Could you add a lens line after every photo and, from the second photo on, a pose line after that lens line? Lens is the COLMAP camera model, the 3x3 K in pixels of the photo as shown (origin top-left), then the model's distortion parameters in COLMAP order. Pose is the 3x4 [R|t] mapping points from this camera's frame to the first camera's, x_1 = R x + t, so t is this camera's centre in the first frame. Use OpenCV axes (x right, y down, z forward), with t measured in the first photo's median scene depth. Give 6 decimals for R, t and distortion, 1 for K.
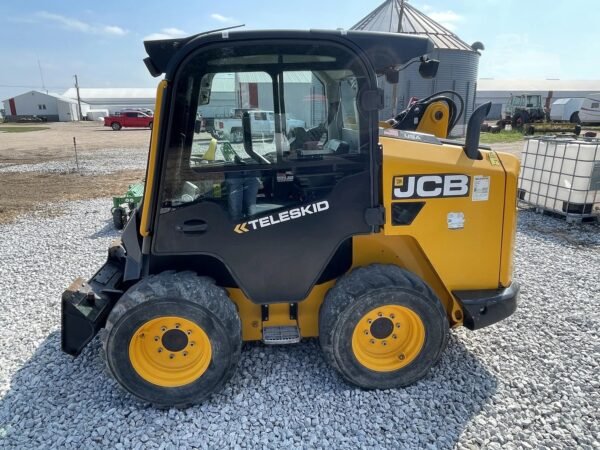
lens RADIAL K [[402.9, 0, 298.6], [0, 402.9, 221.8], [0, 0, 1]] dist [-0.005116, 0.005547]
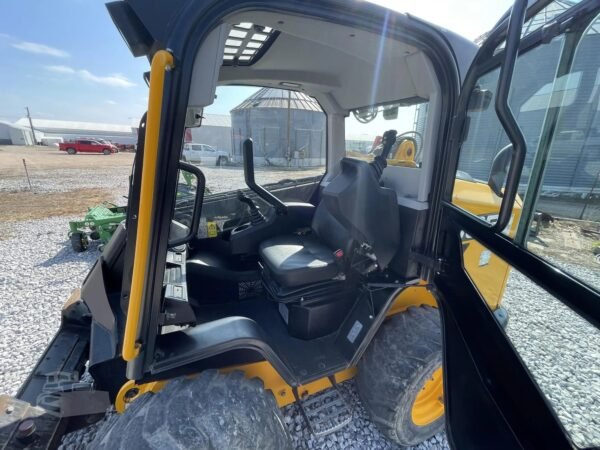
lens RADIAL K [[244.6, 0, 304.5], [0, 244.6, 223.3], [0, 0, 1]] dist [0.003491, -0.001135]
pose [[0.947597, -0.052732, 0.315086, -0.233826], [0.042952, 0.998358, 0.037910, -0.134649], [-0.316568, -0.022390, 0.948306, 0.562471]]
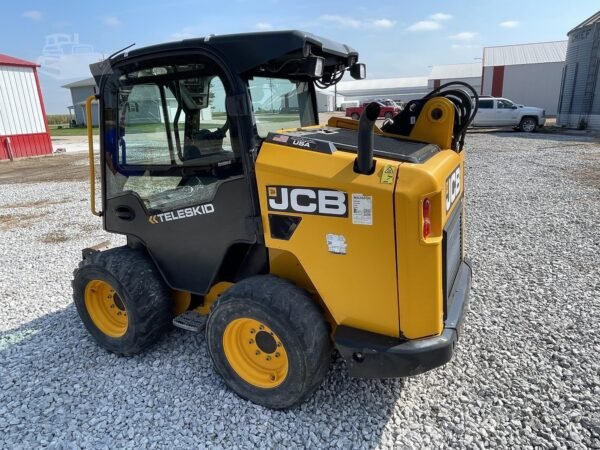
lens RADIAL K [[402.9, 0, 297.5], [0, 402.9, 225.8], [0, 0, 1]] dist [-0.005116, 0.005547]
pose [[0.829684, 0.137965, -0.540915, 0.781003], [-0.118467, 0.990423, 0.070905, -0.091794], [0.545517, 0.005252, 0.838083, 0.243000]]
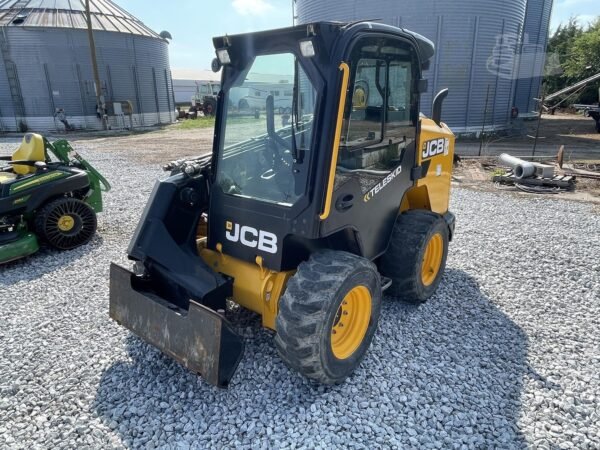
lens RADIAL K [[402.9, 0, 306.0], [0, 402.9, 220.5], [0, 0, 1]] dist [-0.005116, 0.005547]
pose [[0.707220, -0.207074, 0.675988, -0.992735], [0.190152, 0.976625, 0.100231, -0.063759], [-0.680942, 0.057655, 0.730064, 0.269071]]
